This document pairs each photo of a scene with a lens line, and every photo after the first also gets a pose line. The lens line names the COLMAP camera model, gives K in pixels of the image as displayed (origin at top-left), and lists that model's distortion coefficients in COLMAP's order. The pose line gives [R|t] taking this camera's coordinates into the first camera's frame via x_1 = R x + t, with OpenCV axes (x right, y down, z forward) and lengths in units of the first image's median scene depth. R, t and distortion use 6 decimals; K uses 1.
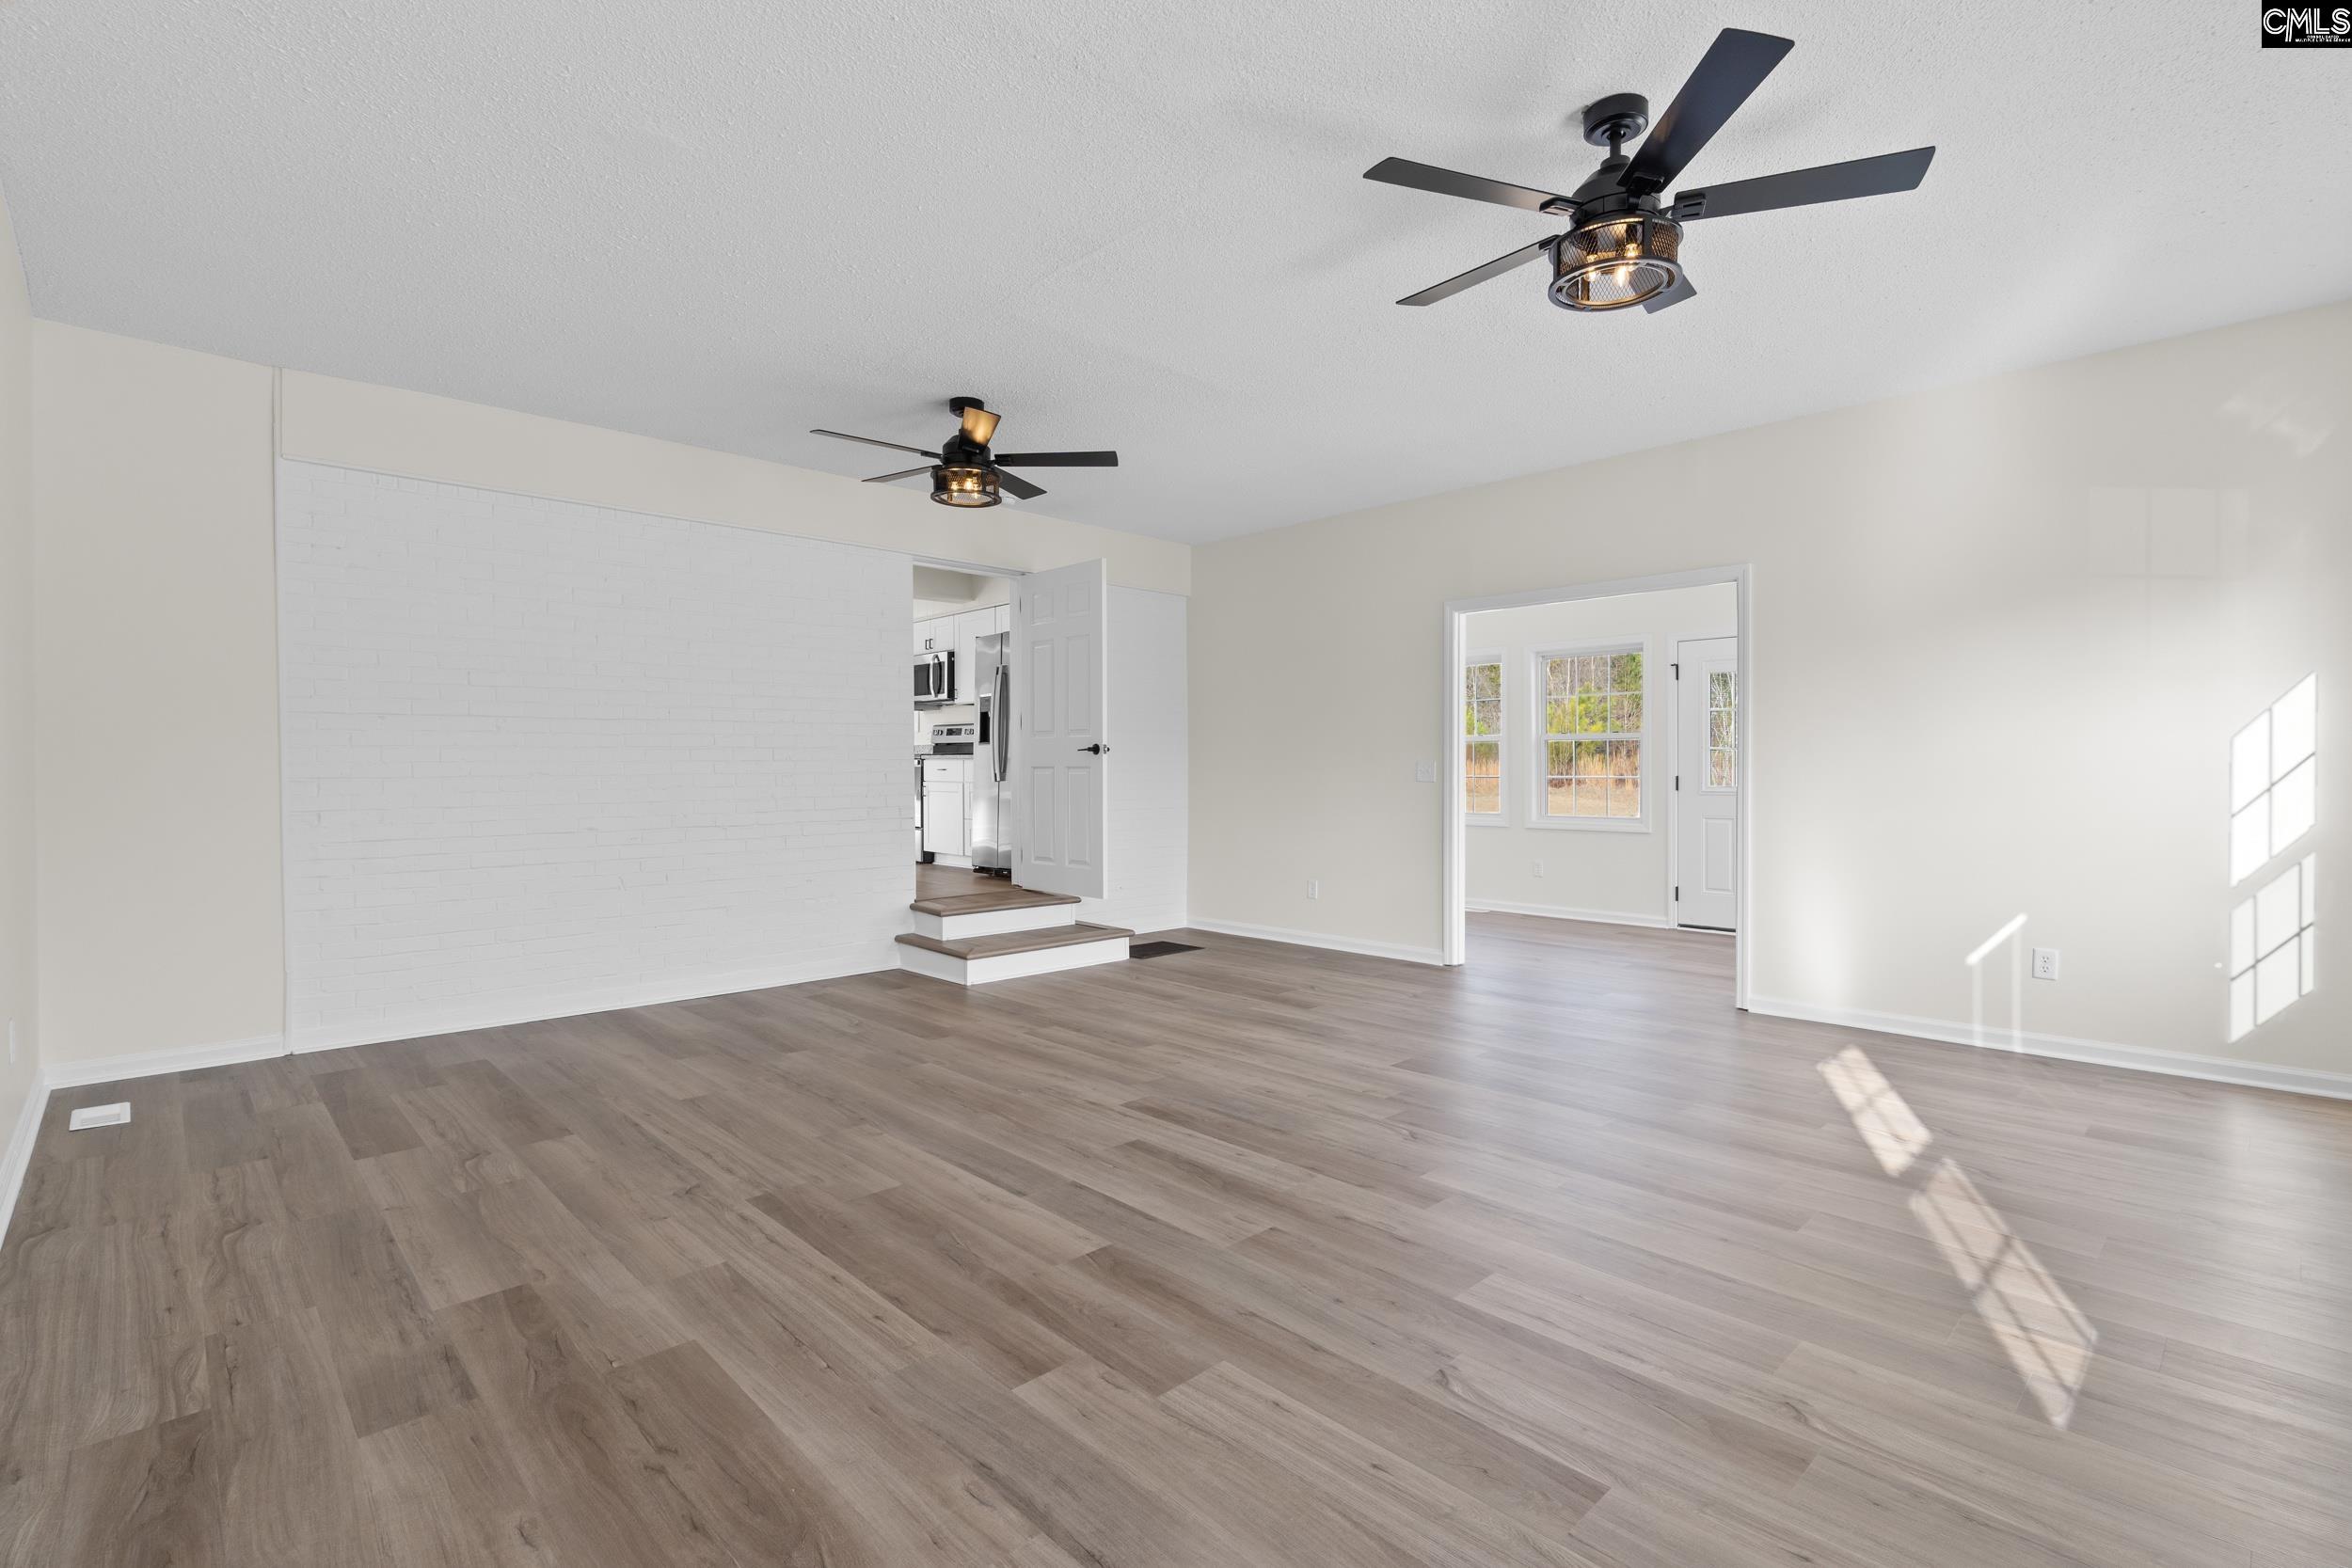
lens RADIAL K [[1072.5, 0, 1176.0], [0, 1072.5, 784.0], [0, 0, 1]] dist [0.000250, -0.000022]
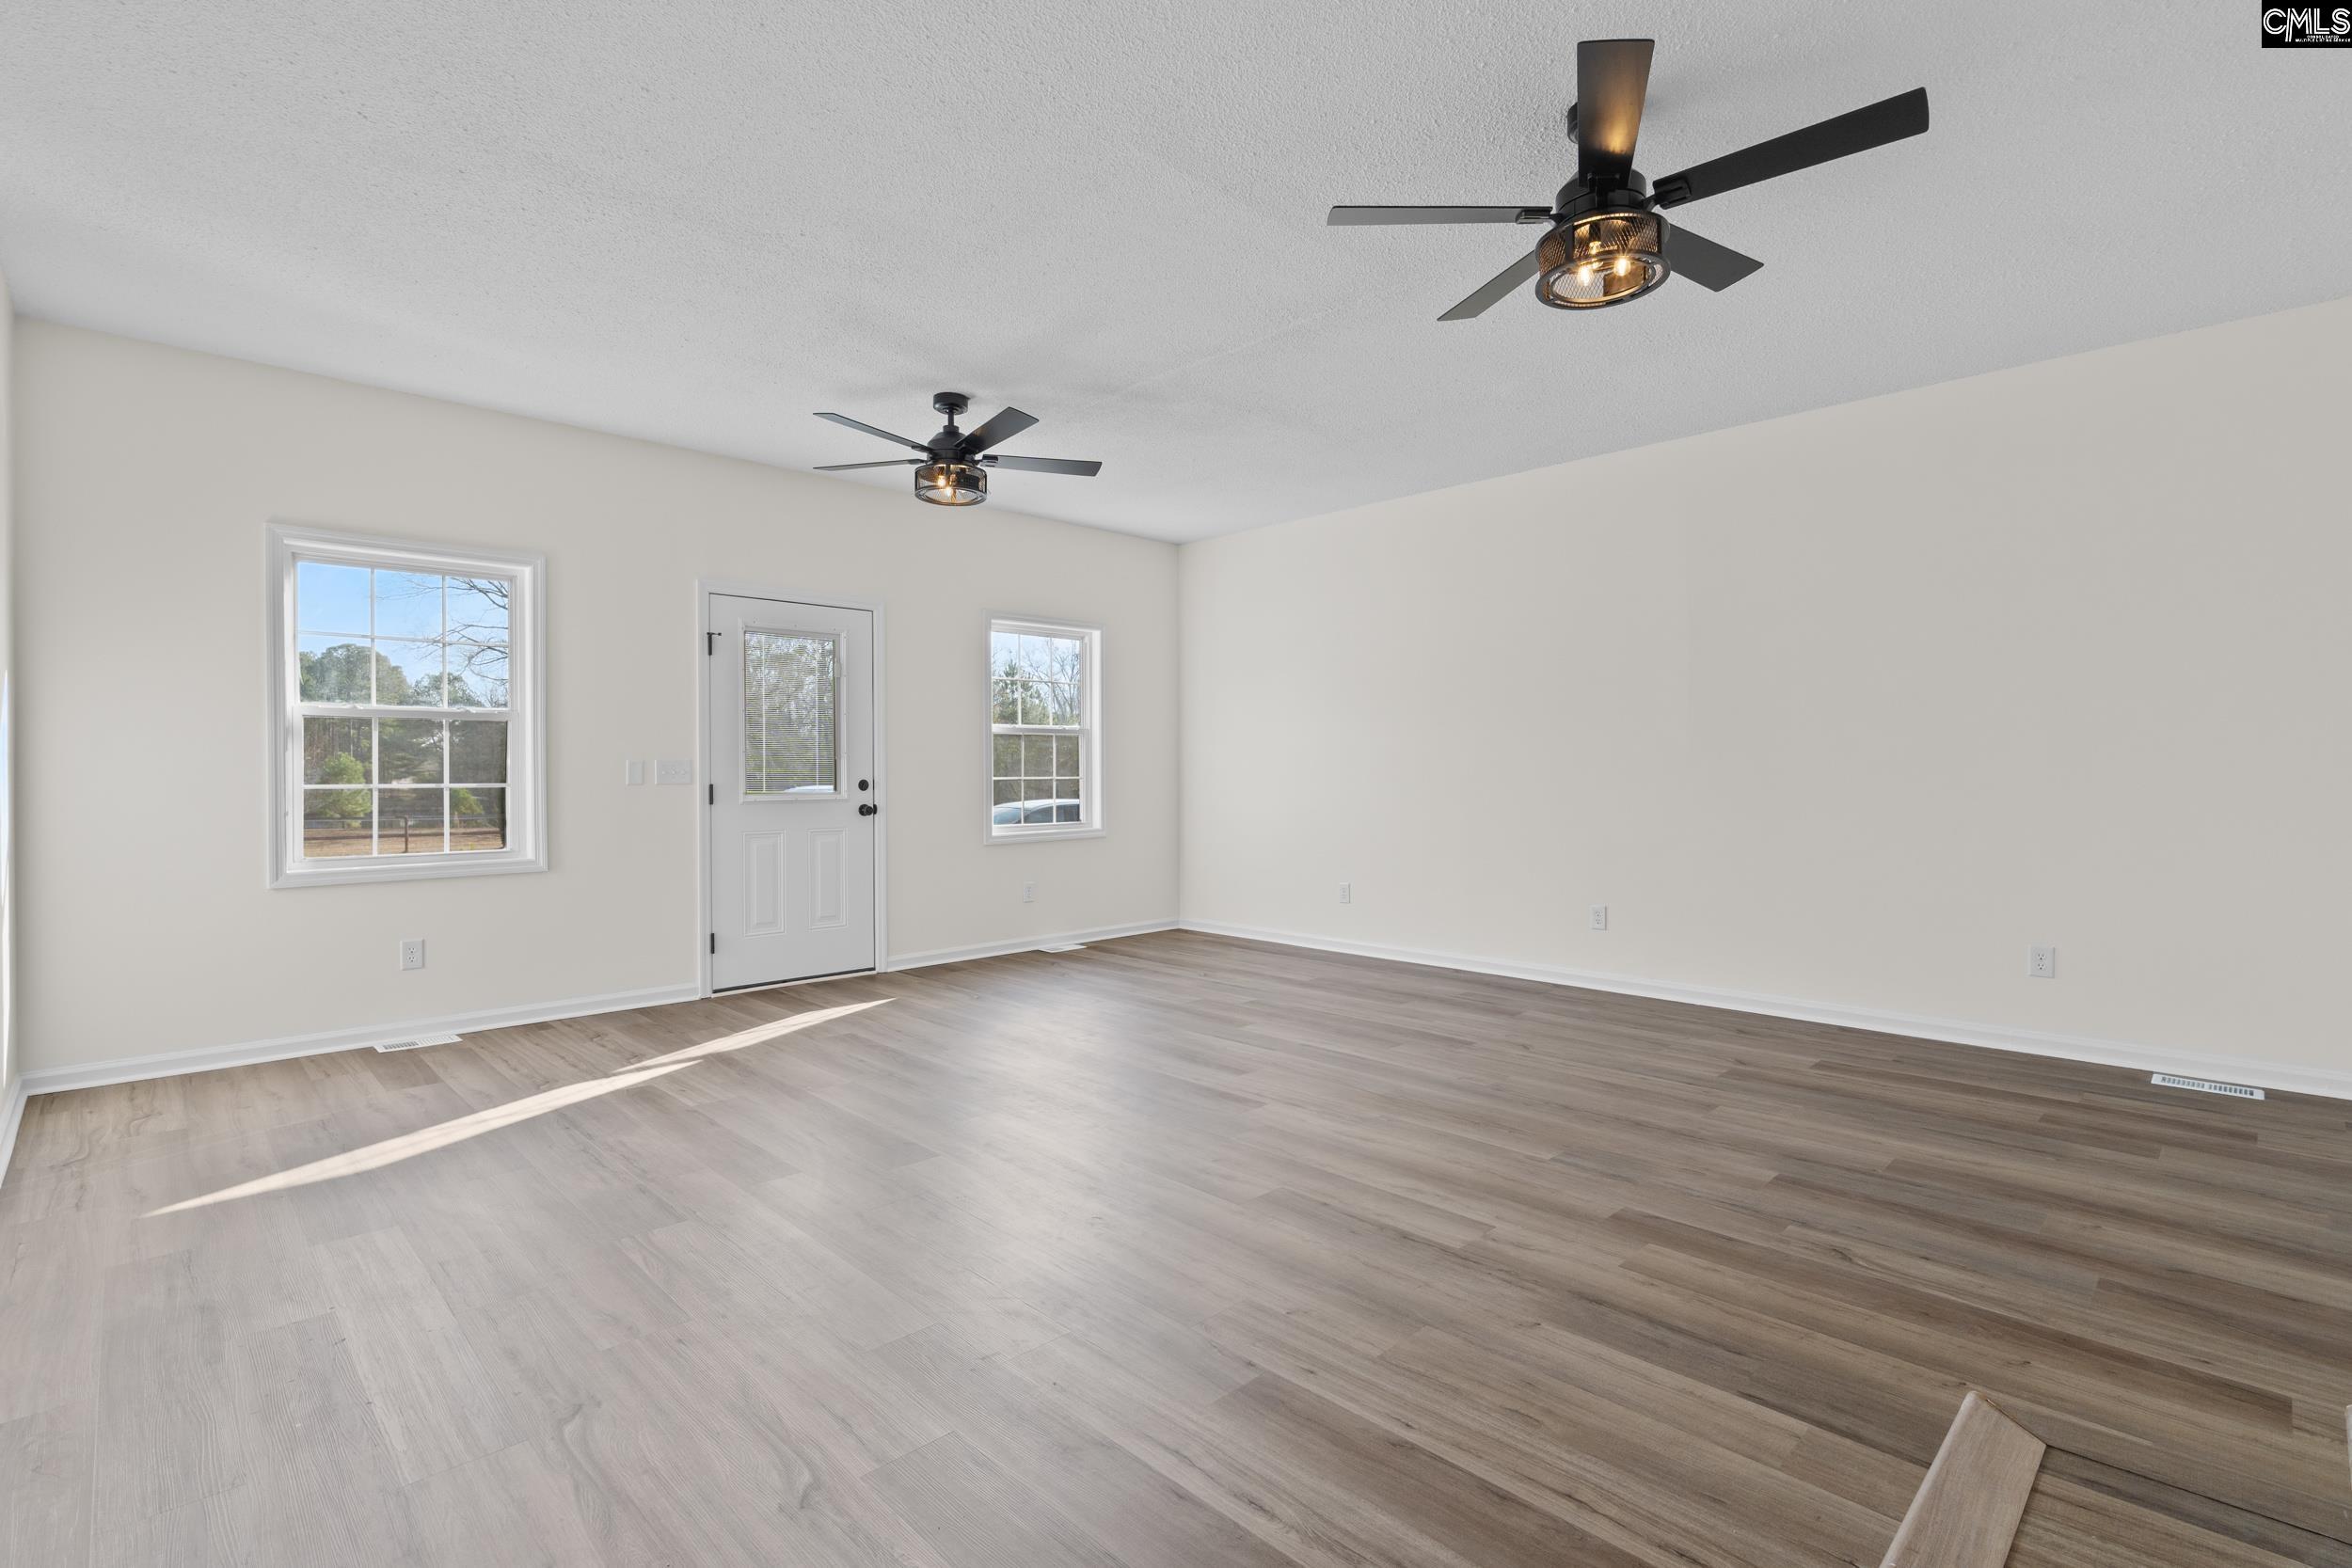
lens RADIAL K [[1072.5, 0, 1176.0], [0, 1072.5, 784.0], [0, 0, 1]] dist [0.000250, -0.000022]
pose [[-0.999976, 0.004632, -0.005204, 0.036953], [0.004537, 0.999826, 0.018115, -0.019143], [0.005287, 0.018091, -0.999822, 1.963721]]
